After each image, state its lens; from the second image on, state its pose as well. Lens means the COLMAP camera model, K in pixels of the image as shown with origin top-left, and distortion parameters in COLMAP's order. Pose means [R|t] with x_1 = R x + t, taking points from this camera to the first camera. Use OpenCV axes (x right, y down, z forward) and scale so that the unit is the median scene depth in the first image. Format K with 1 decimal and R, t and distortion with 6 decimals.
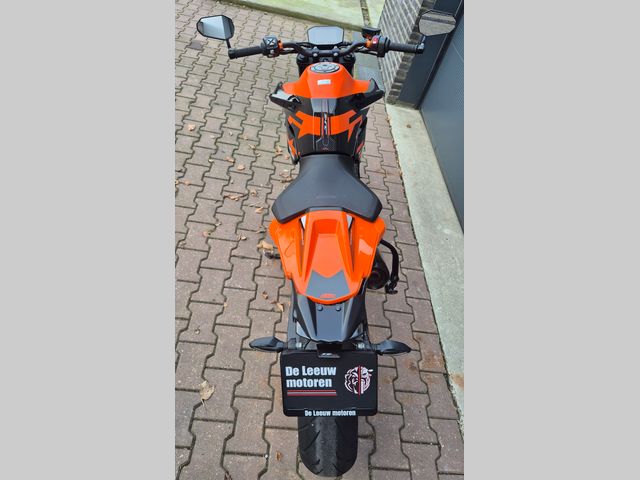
lens RADIAL K [[345.8, 0, 325.6], [0, 345.8, 221.7], [0, 0, 1]] dist [0.036636, -0.000320]
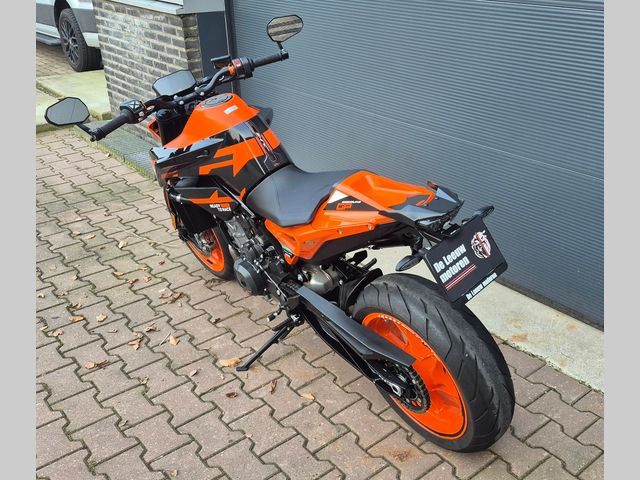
lens RADIAL K [[624.4, 0, 350.2], [0, 624.4, 240.6], [0, 0, 1]] dist [0.110965, 0.001640]
pose [[0.738076, -0.465822, 0.488113, -0.660297], [0.587562, 0.799374, -0.125584, 0.236264], [-0.331685, 0.379487, 0.863698, -0.357720]]
